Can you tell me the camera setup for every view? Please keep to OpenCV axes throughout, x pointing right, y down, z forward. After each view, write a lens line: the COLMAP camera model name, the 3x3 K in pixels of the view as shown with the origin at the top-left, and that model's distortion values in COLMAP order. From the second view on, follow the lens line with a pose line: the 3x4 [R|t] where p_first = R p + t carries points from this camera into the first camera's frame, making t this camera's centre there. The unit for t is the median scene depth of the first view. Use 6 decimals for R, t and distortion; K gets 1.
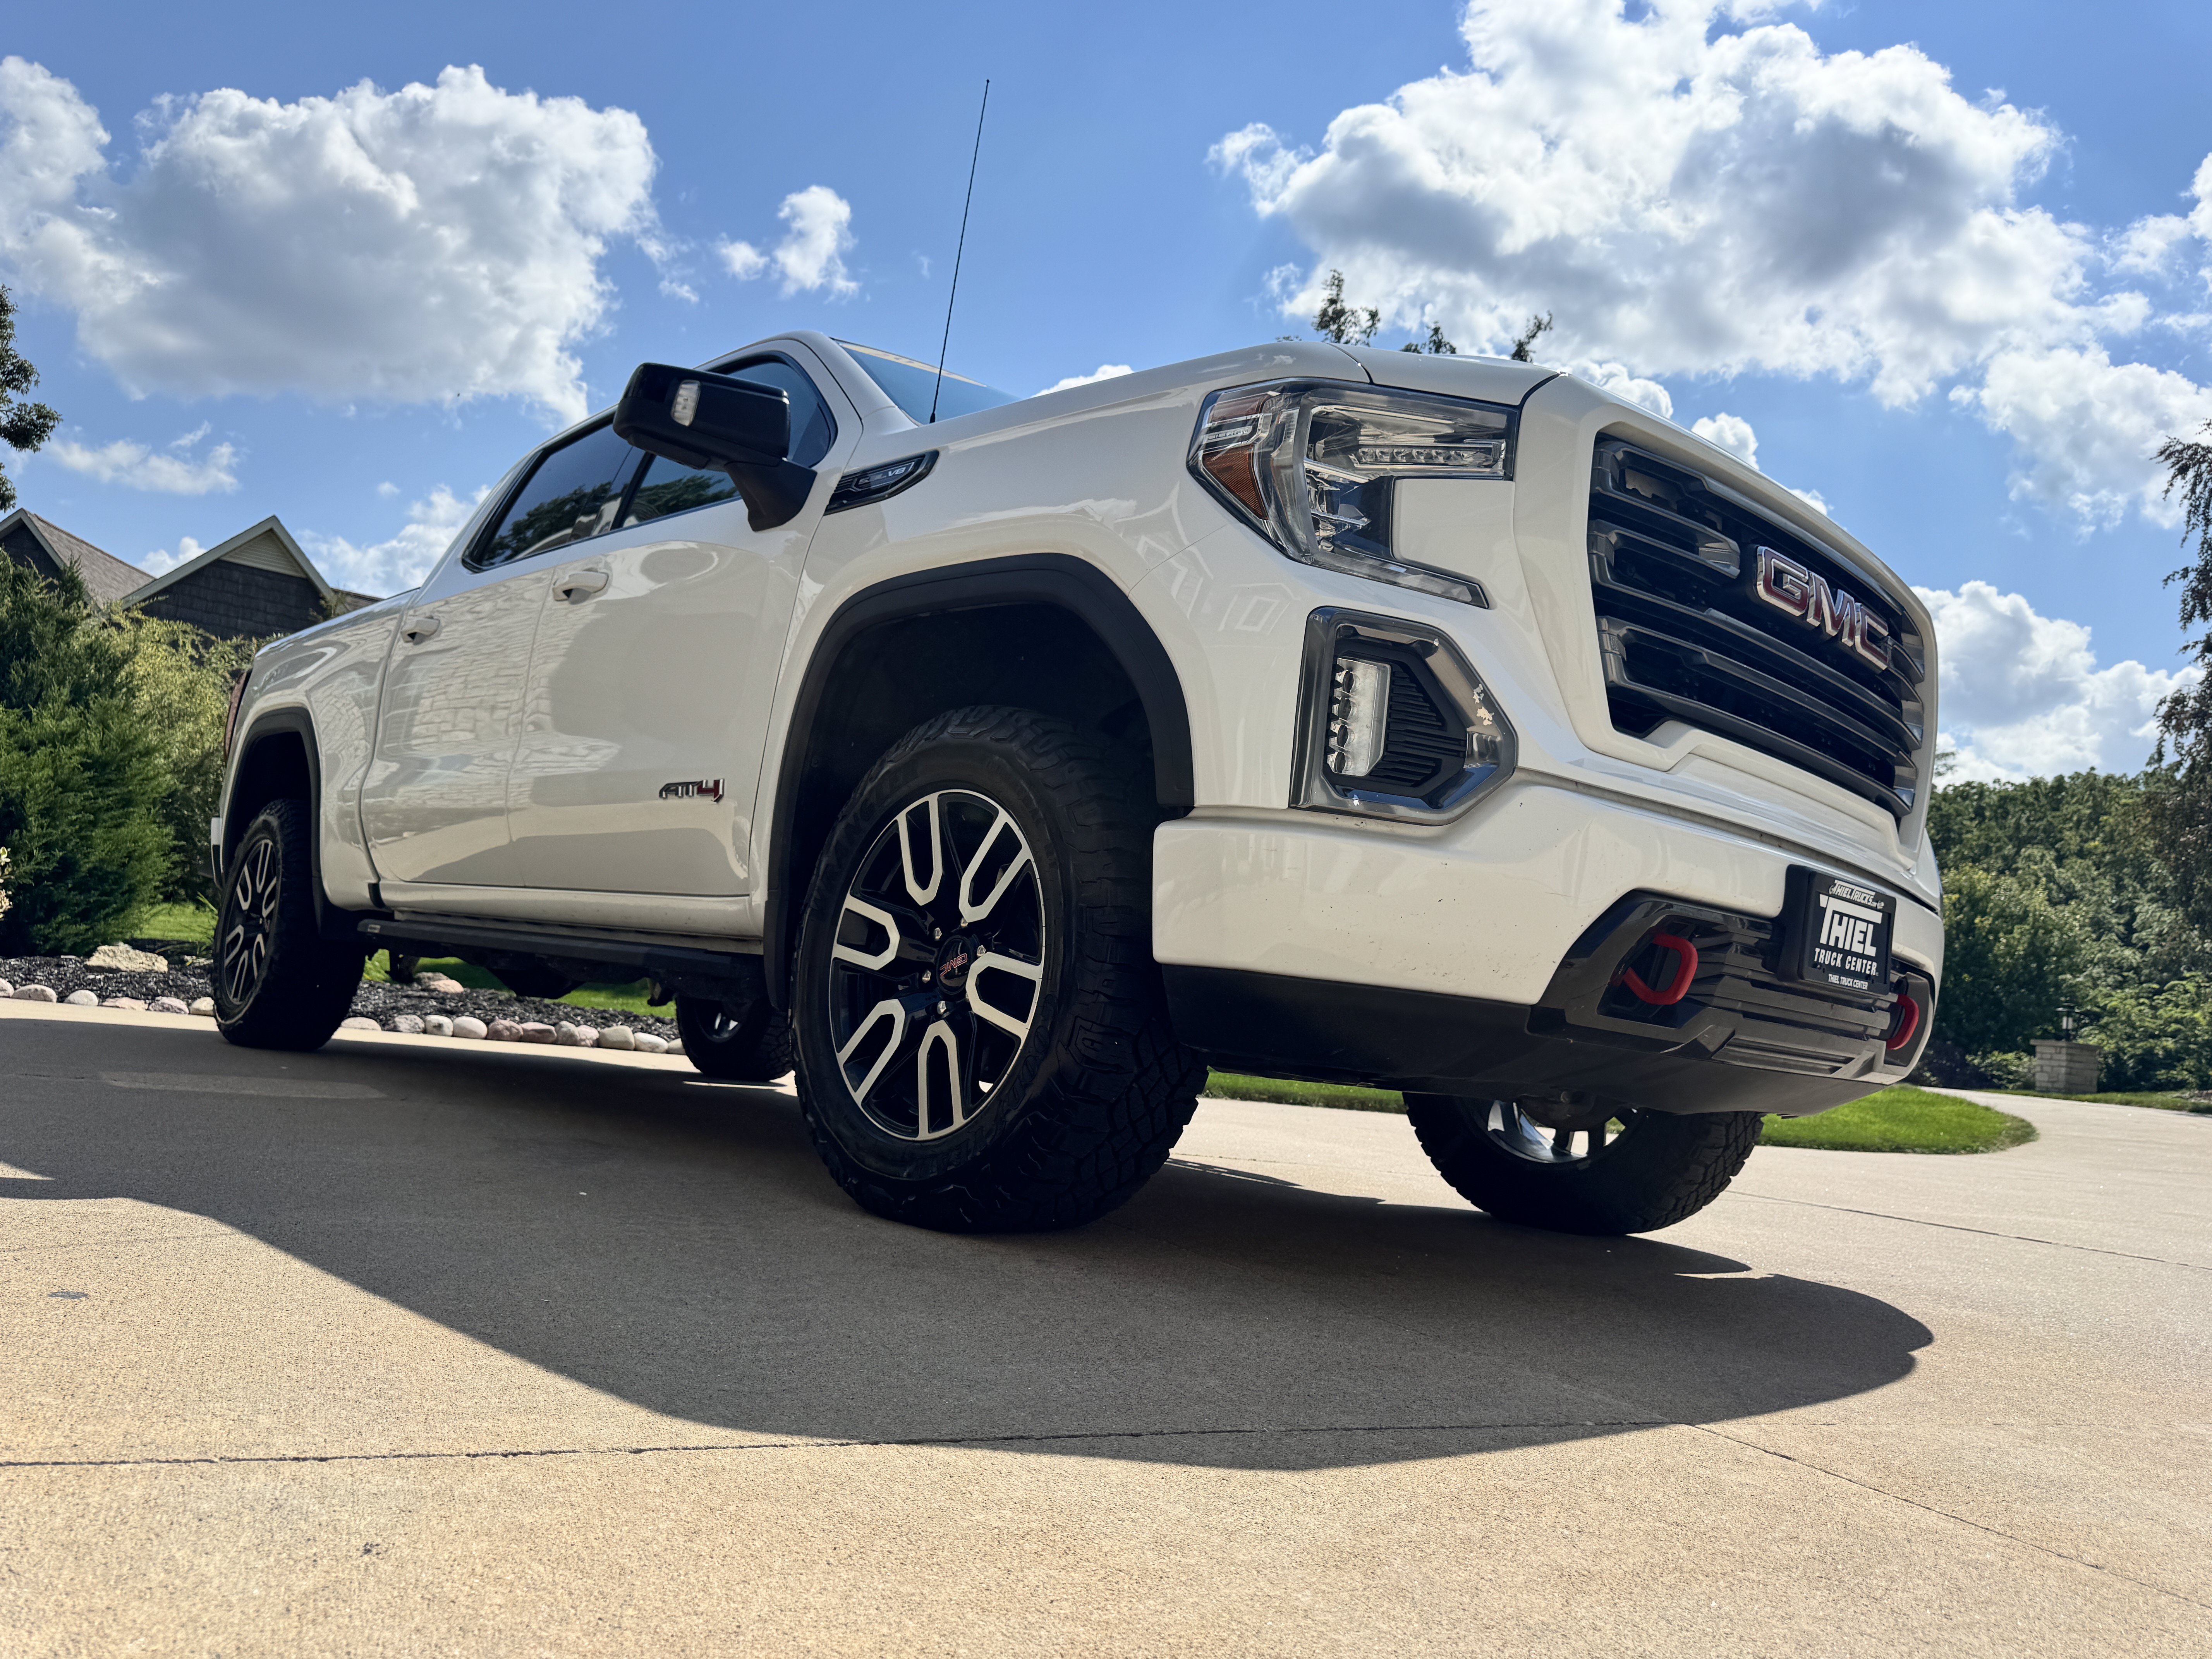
lens RADIAL K [[1586.7, 0, 1086.5], [0, 1586.7, 824.8], [0, 0, 1]] dist [0.036774, -0.044901]
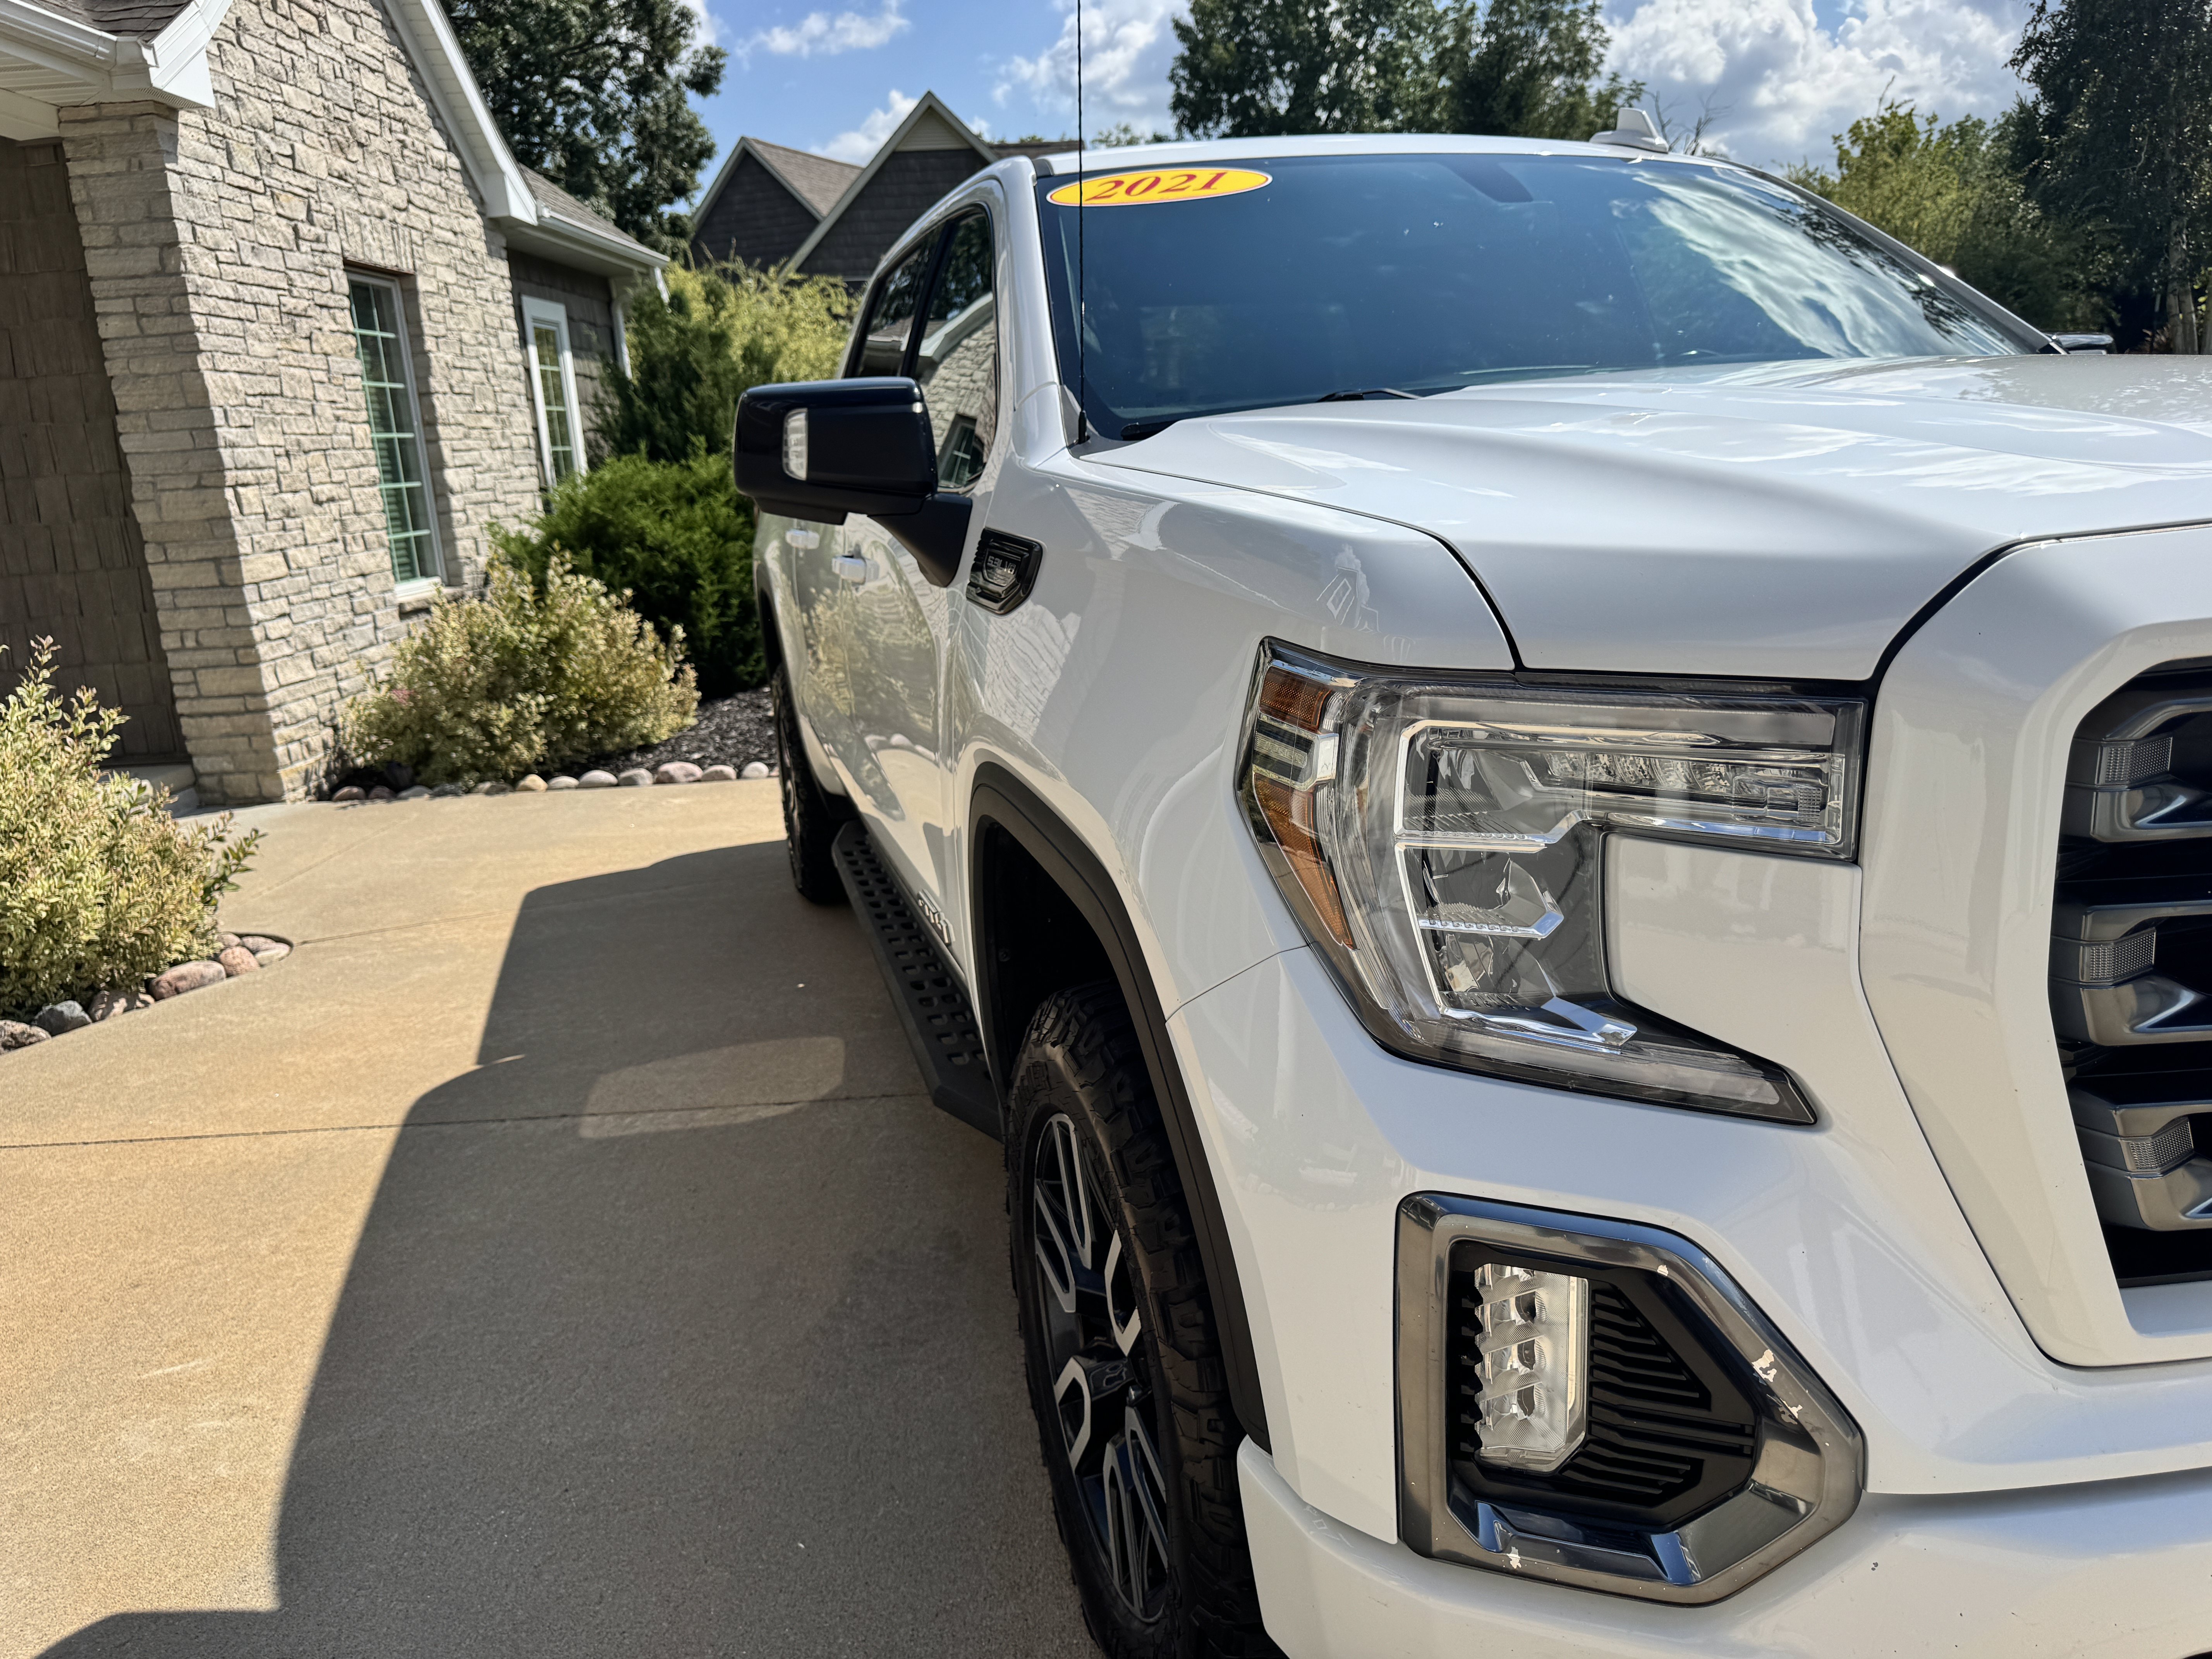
lens RADIAL K [[1586.7, 0, 1096.7], [0, 1586.7, 826.9], [0, 0, 1]] dist [0.036774, -0.044901]
pose [[0.885384, -0.059075, -0.461091, 0.248748], [0.212713, 0.933442, 0.288858, -0.349156], [0.413337, -0.353831, 0.839021, 0.463850]]
